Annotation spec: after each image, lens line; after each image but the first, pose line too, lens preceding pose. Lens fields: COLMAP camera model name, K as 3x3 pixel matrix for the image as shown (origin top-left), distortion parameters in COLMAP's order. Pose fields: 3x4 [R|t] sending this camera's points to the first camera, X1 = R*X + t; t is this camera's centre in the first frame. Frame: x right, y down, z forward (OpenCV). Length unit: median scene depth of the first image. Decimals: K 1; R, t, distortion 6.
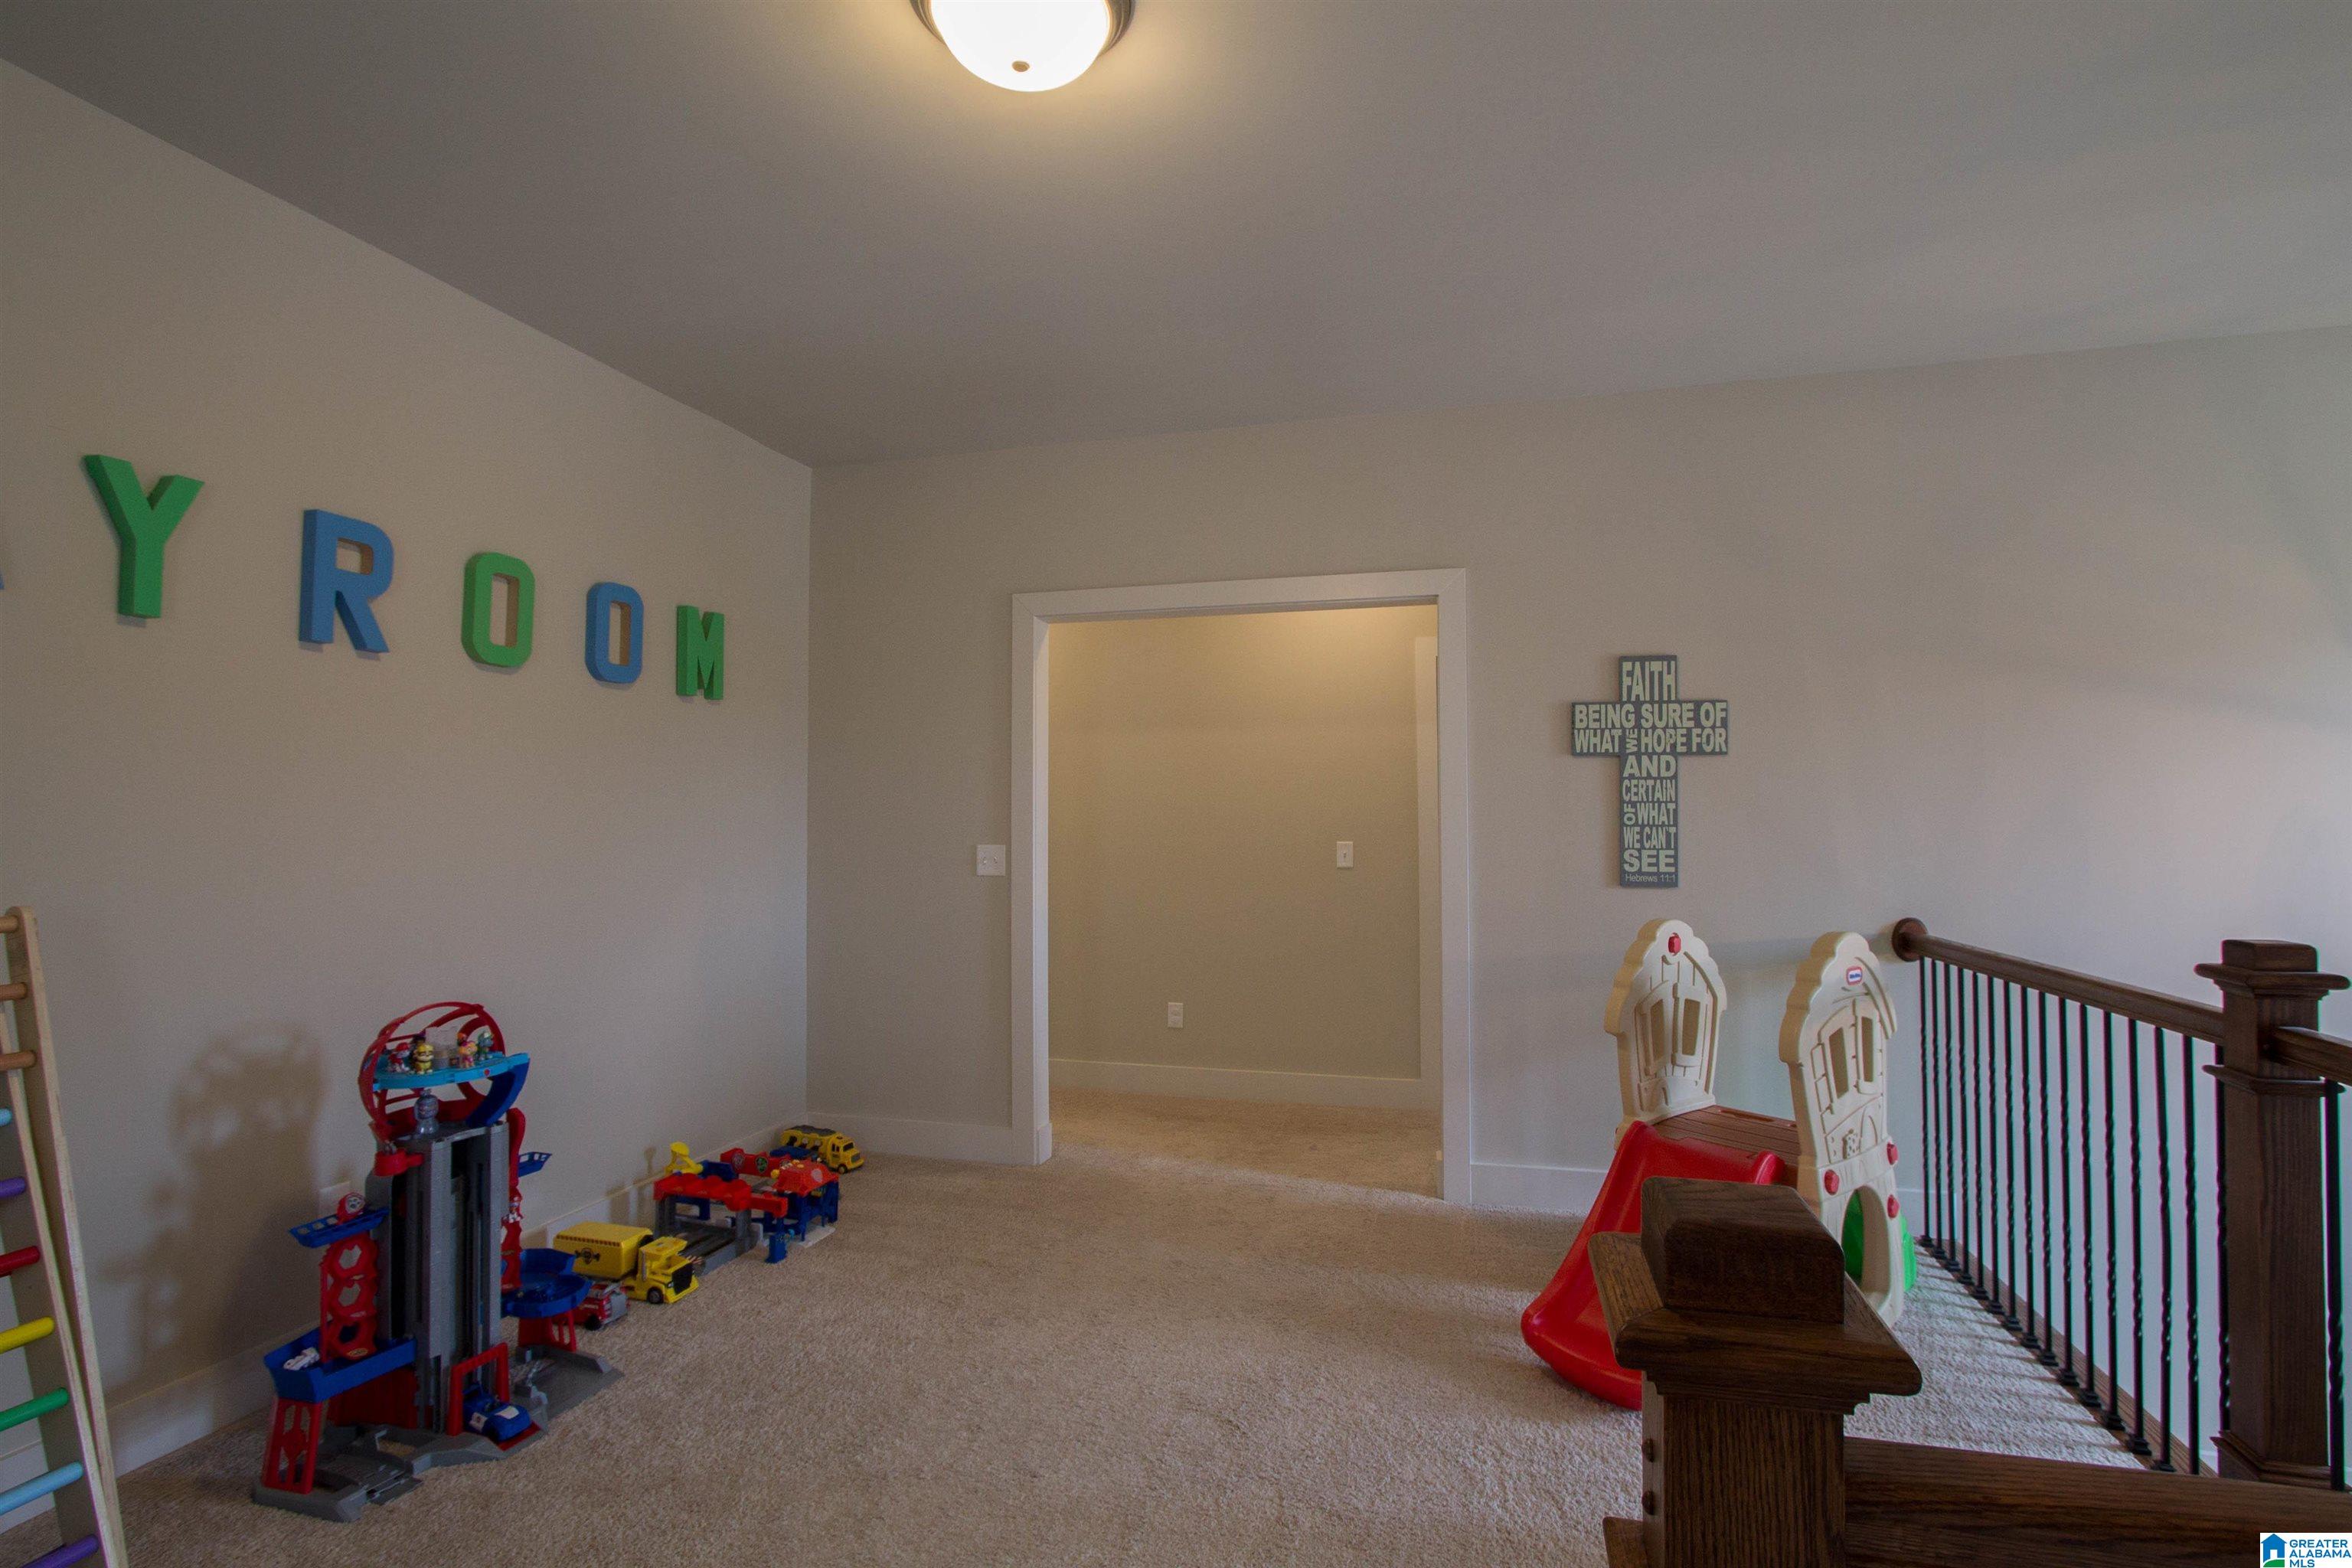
lens RADIAL K [[1093.1, 0, 1166.9], [0, 1093.1, 782.1], [0, 0, 1]] dist [-0.015828, 0.000363]
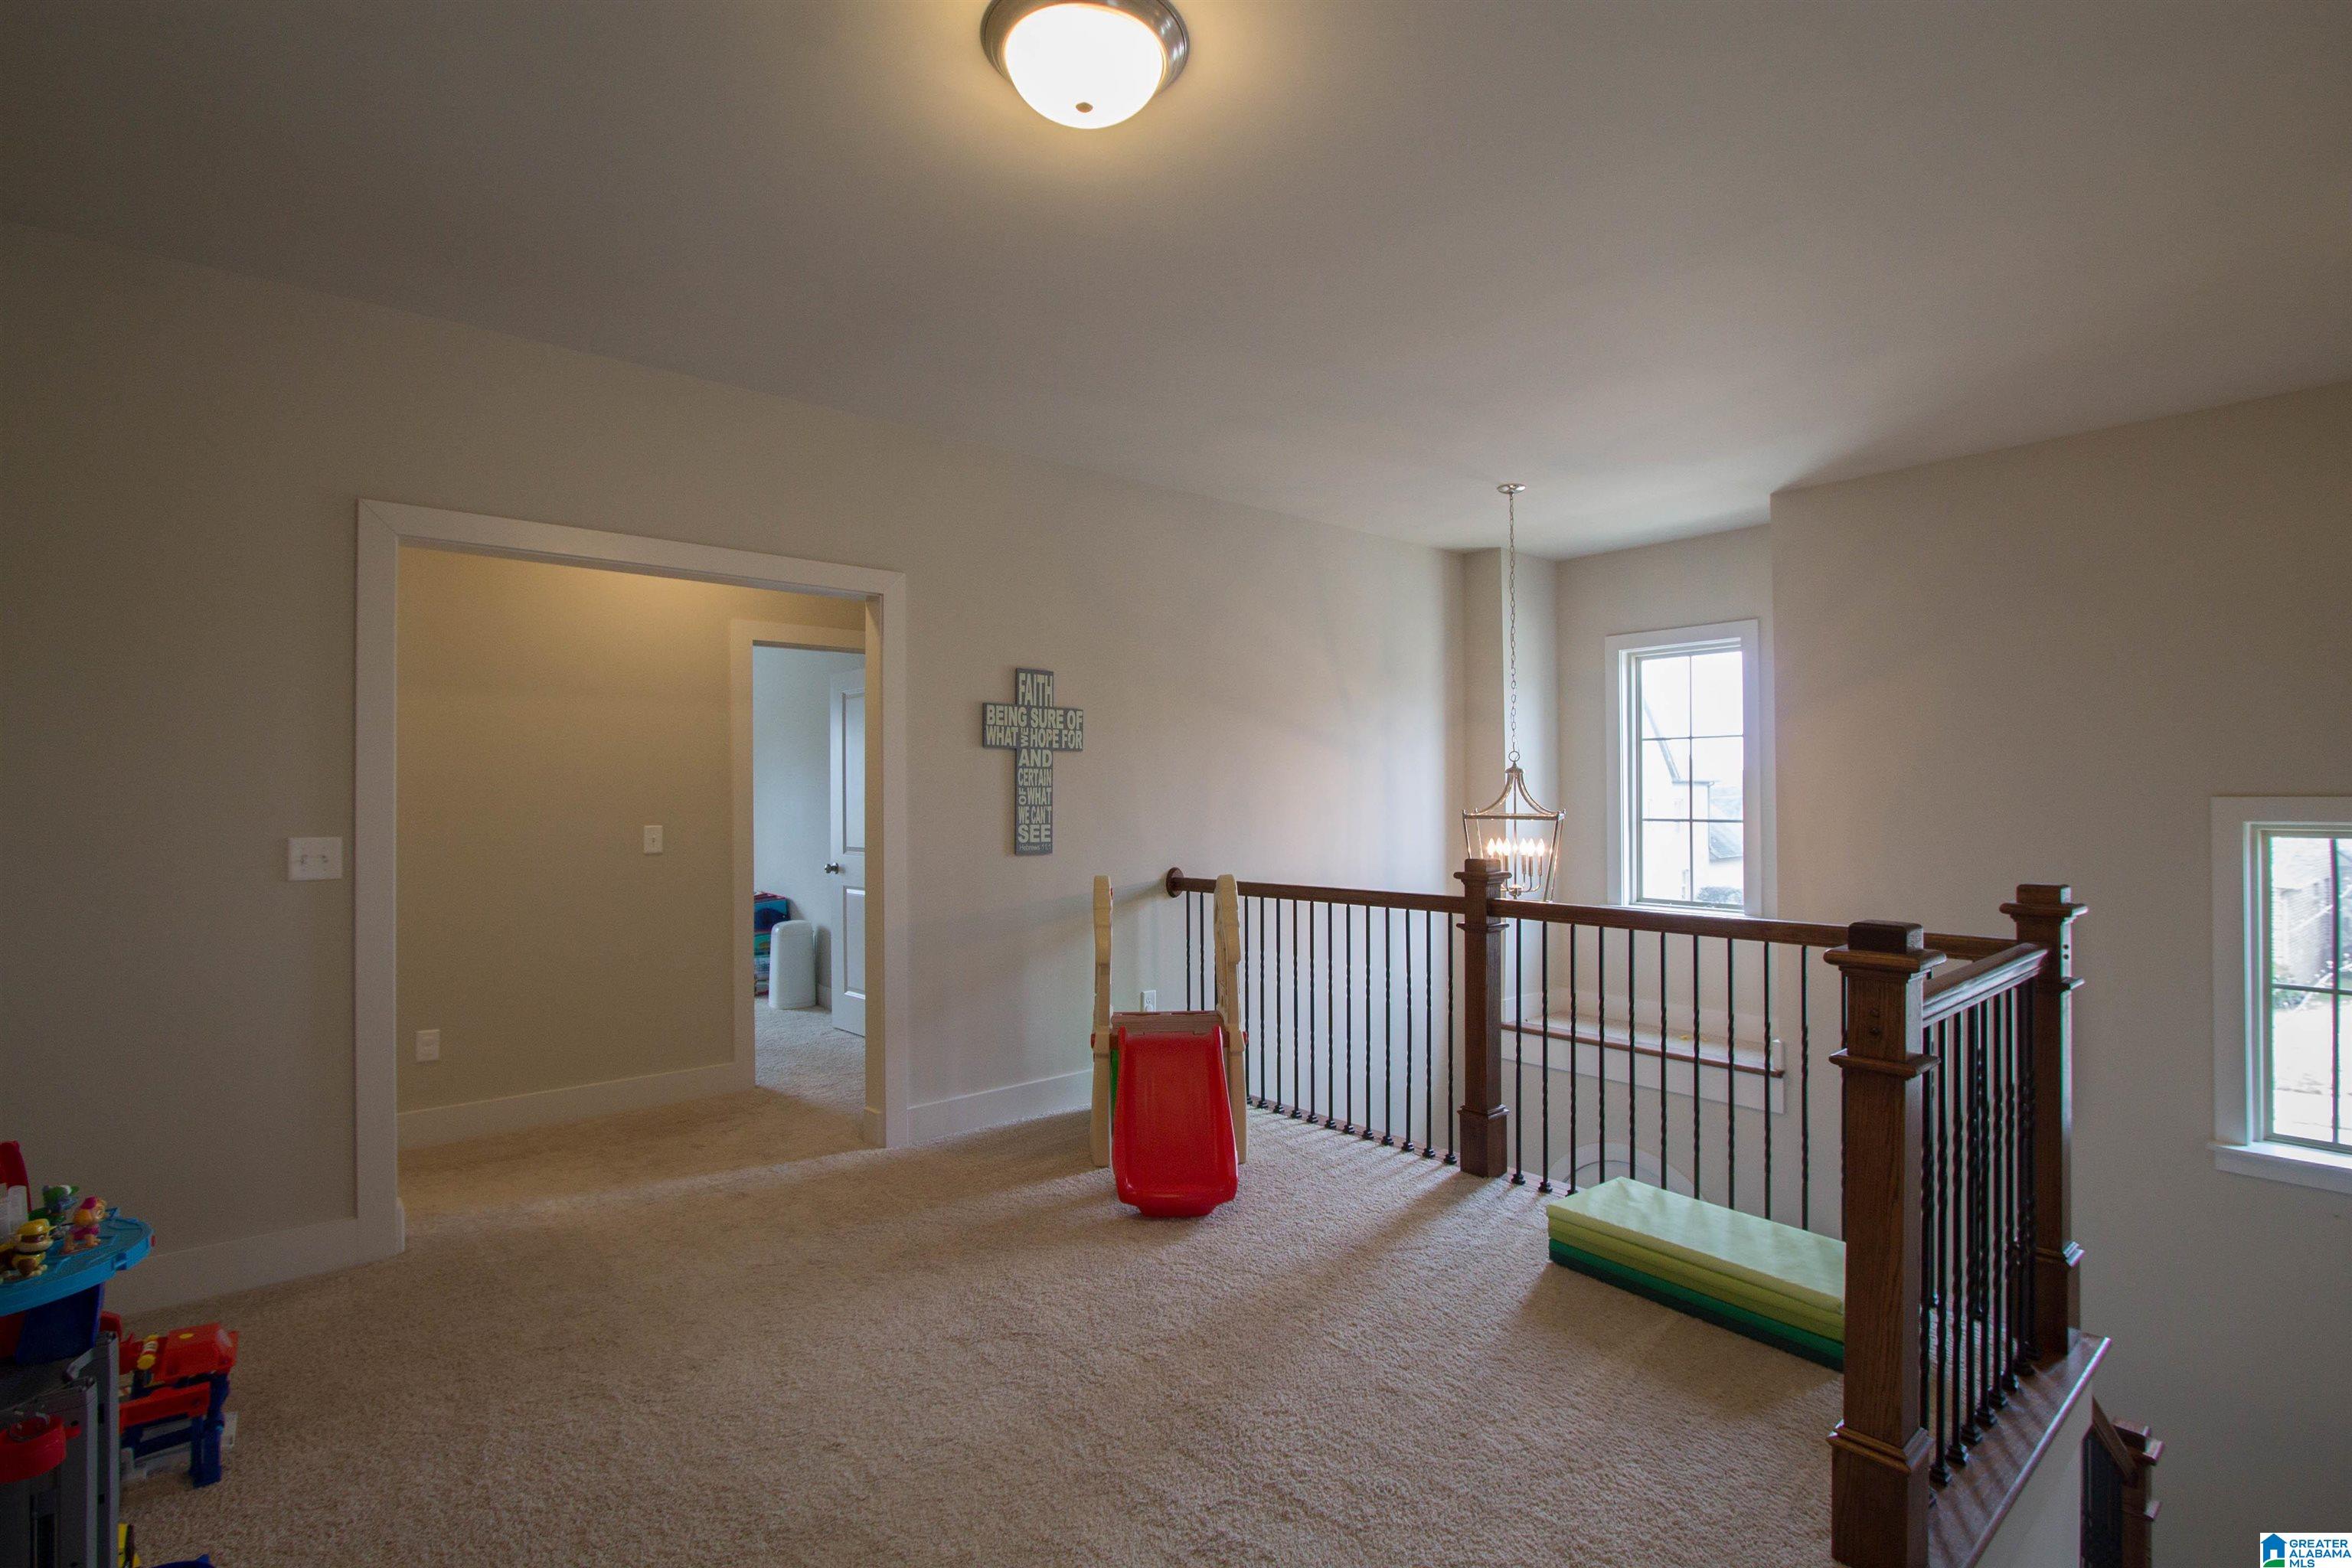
lens RADIAL K [[1093.1, 0, 1176.4], [0, 1093.1, 782.8], [0, 0, 1]] dist [-0.015828, 0.000363]
pose [[0.572591, 0.011295, 0.819763, -0.495144], [-0.025388, 0.999670, 0.003959, 0.004764], [-0.819448, -0.023079, 0.572689, 0.145374]]
